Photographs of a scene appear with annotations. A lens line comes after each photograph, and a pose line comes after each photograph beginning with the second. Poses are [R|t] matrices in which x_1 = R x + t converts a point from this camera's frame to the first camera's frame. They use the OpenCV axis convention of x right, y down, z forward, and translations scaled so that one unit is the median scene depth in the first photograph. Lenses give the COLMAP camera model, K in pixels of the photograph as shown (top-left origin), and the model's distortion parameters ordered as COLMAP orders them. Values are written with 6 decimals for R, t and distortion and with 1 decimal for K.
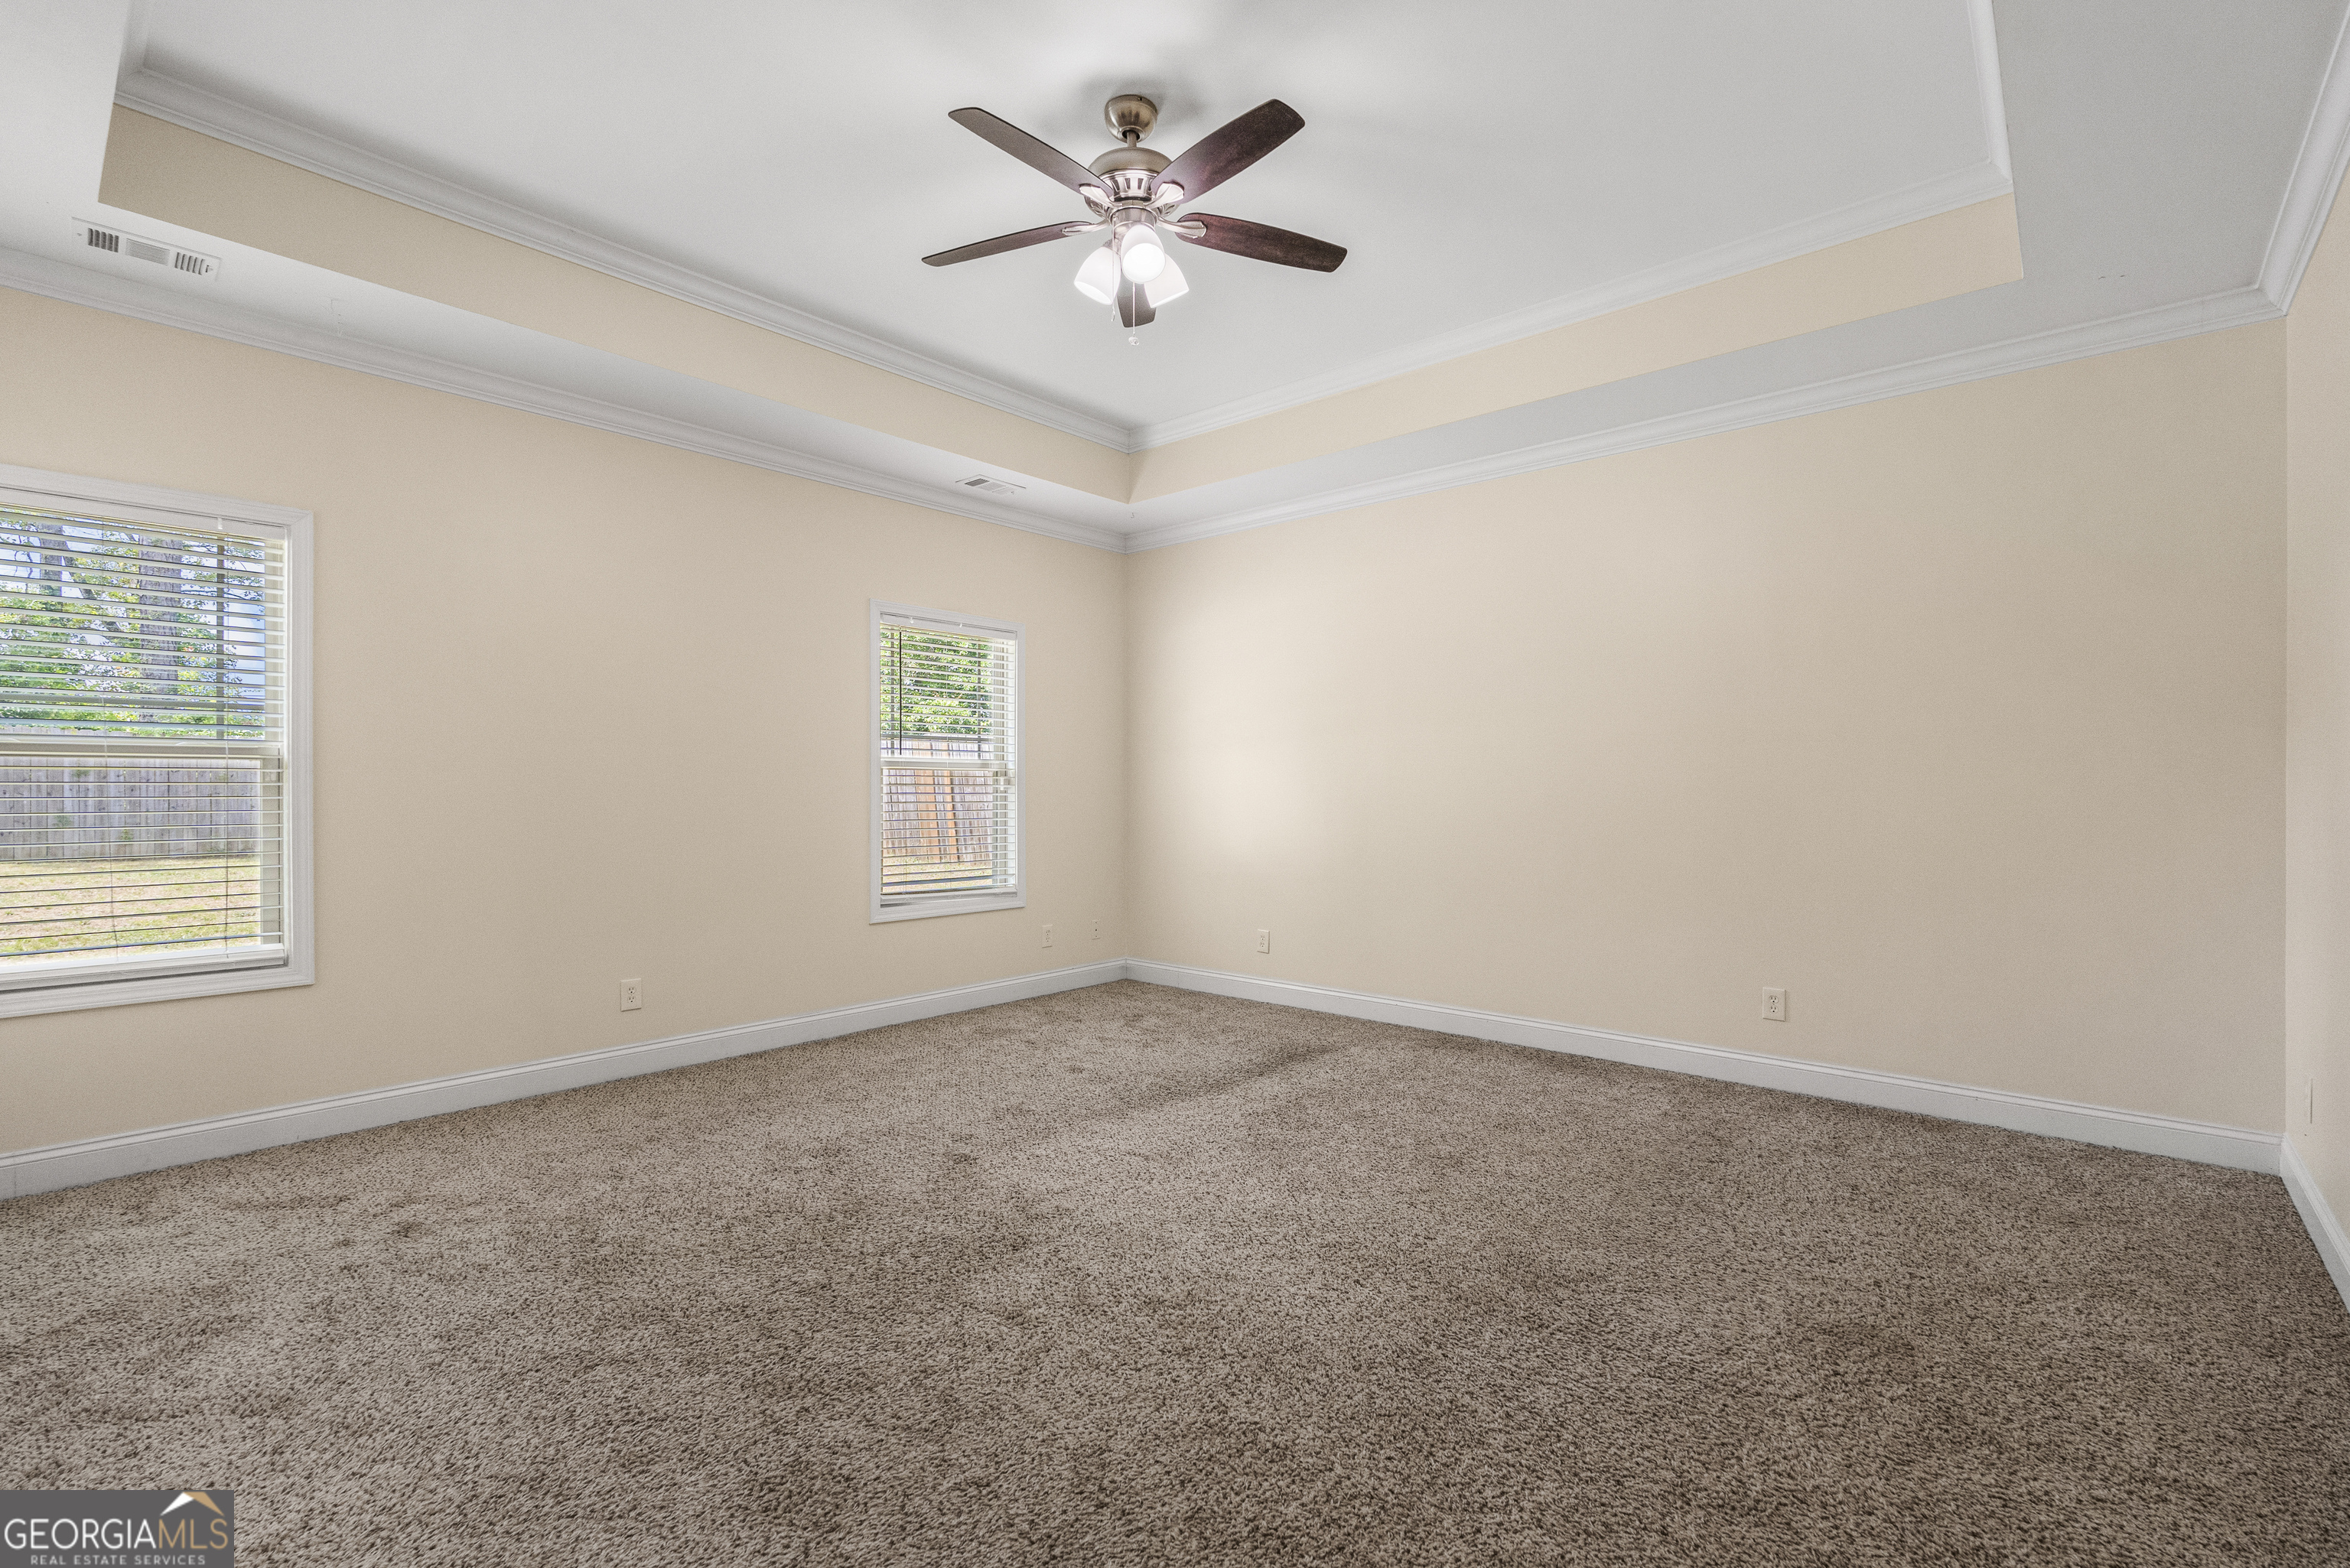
lens RADIAL K [[1035.4, 0, 1178.6], [0, 1035.4, 791.1], [0, 0, 1]] dist [-0.004592, 0.001337]
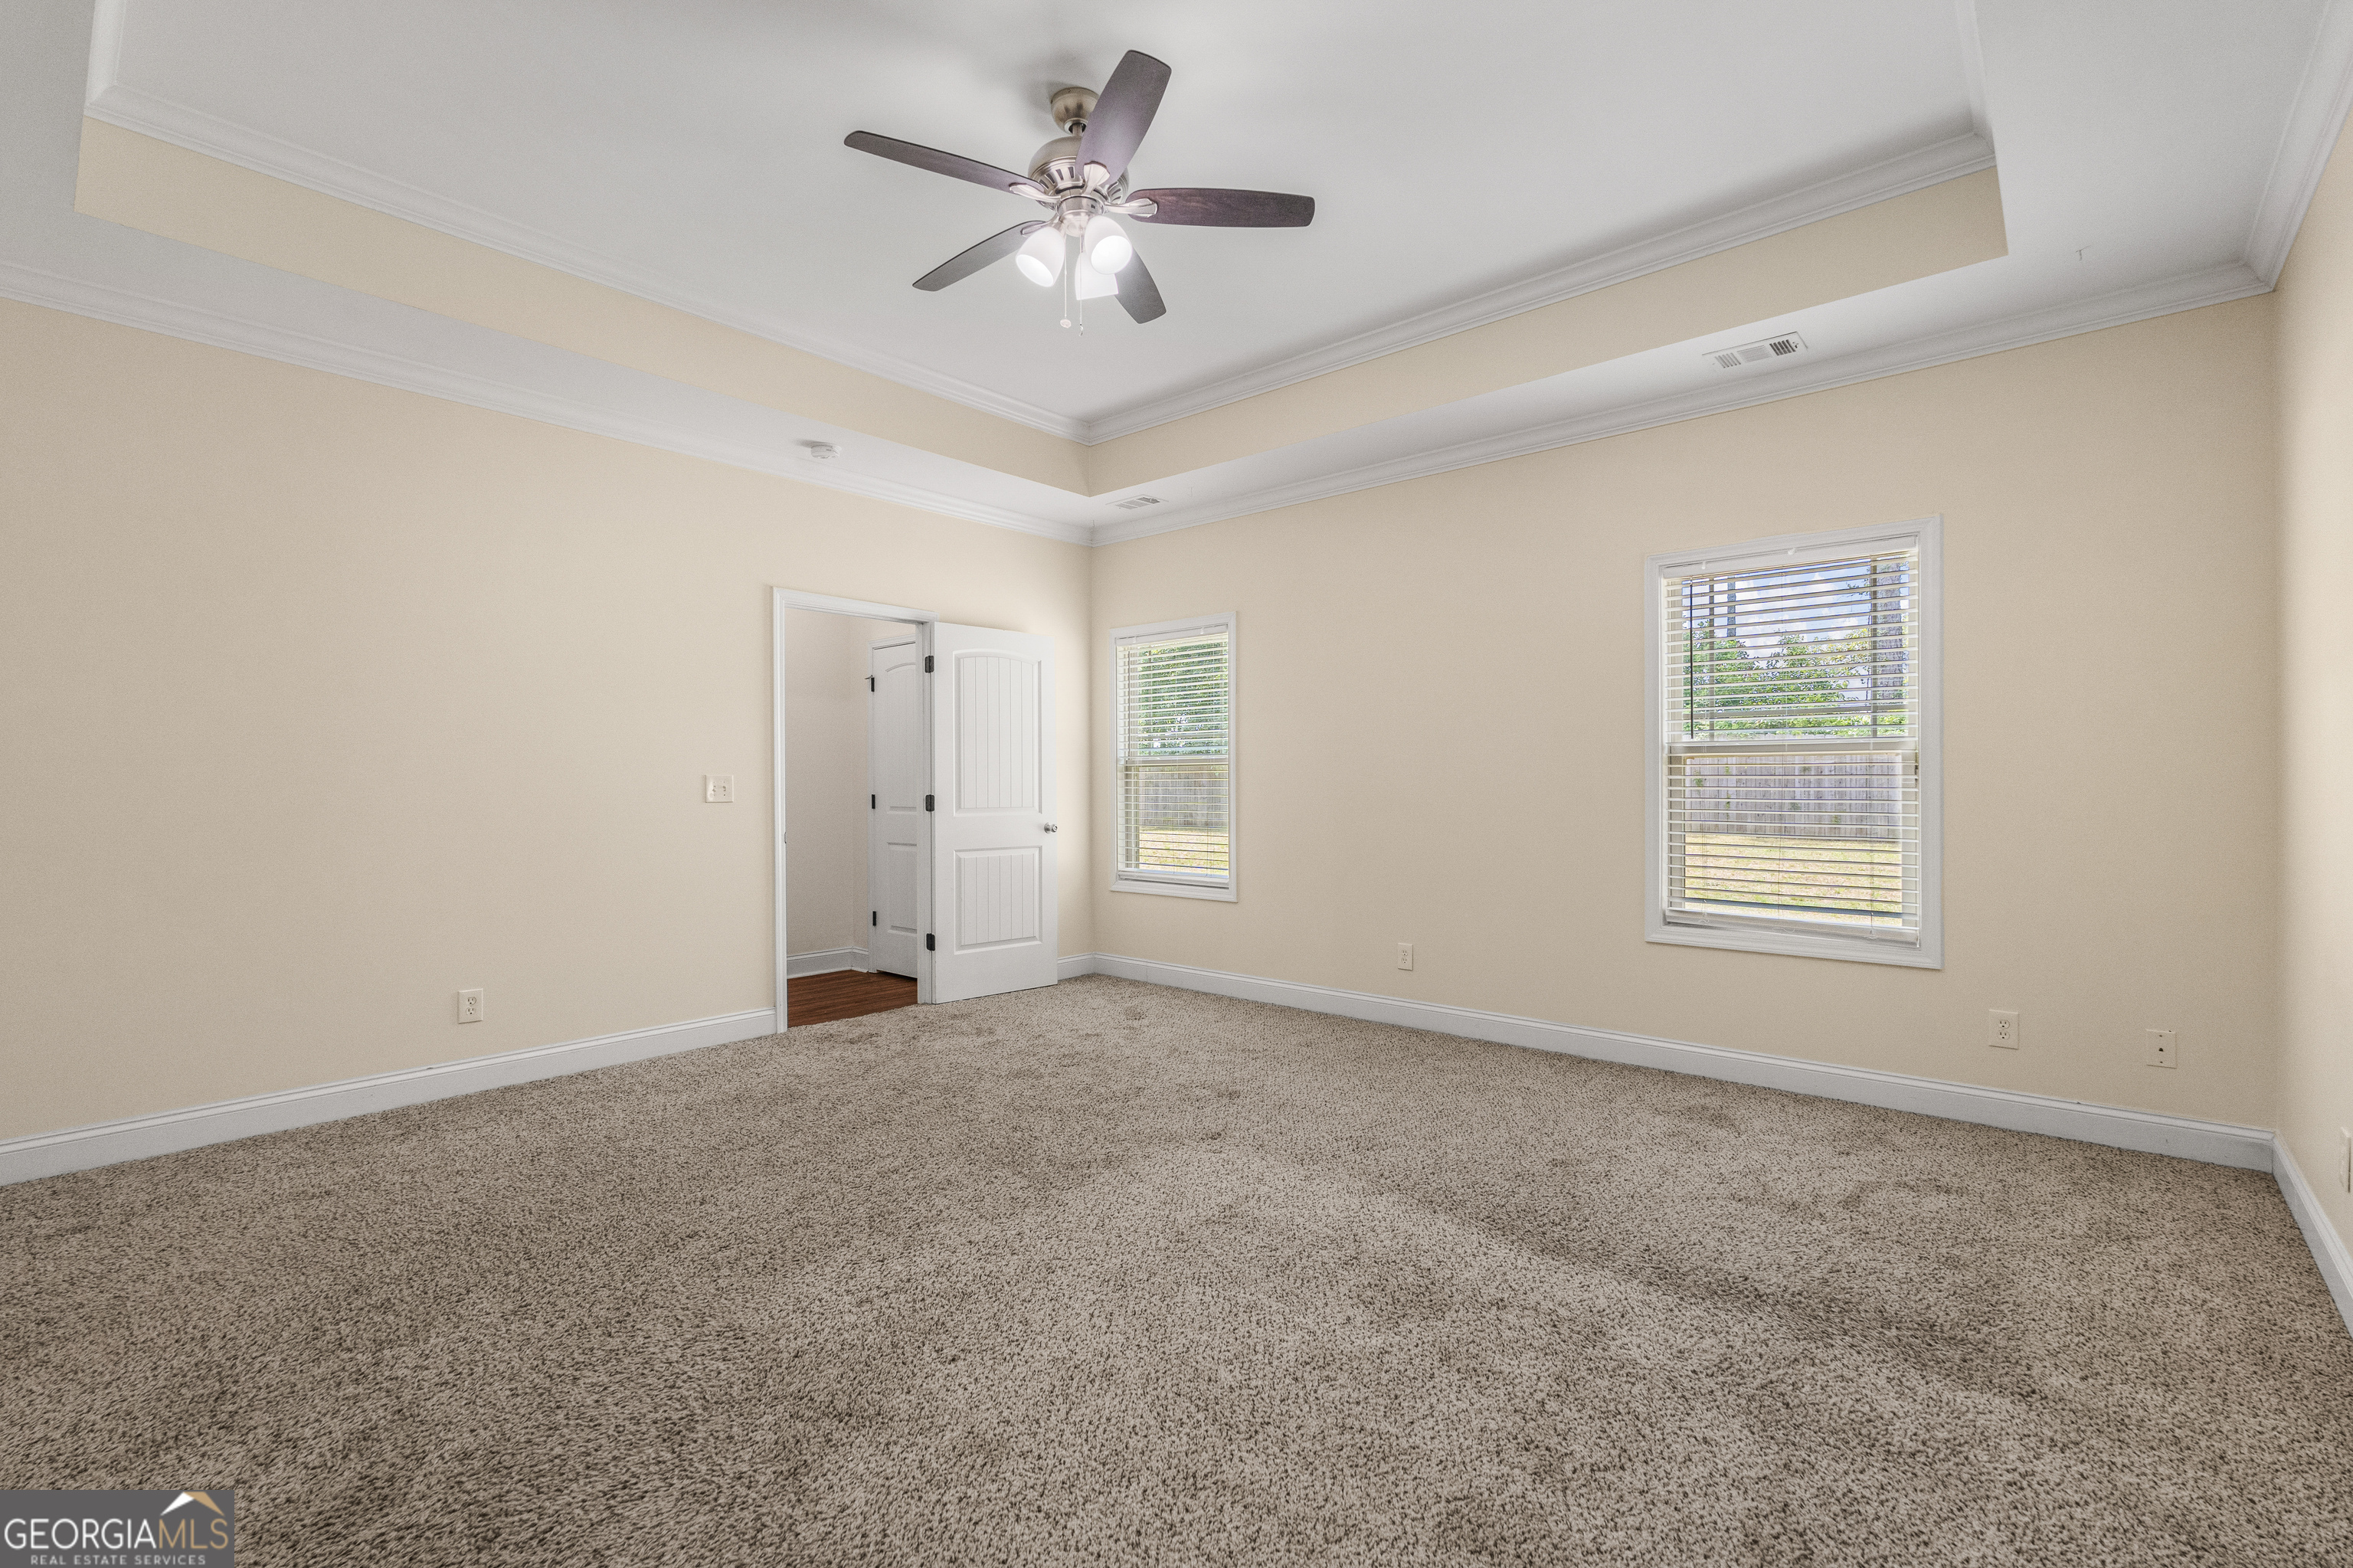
lens RADIAL K [[1036.8, 0, 1179.2], [0, 1036.8, 779.4], [0, 0, 1]] dist [-0.004592, 0.001337]
pose [[0.003339, -0.002808, -0.999990, 0.503455], [-0.000199, 0.999996, -0.002809, -0.000790], [0.999994, 0.000209, 0.003339, 0.574420]]
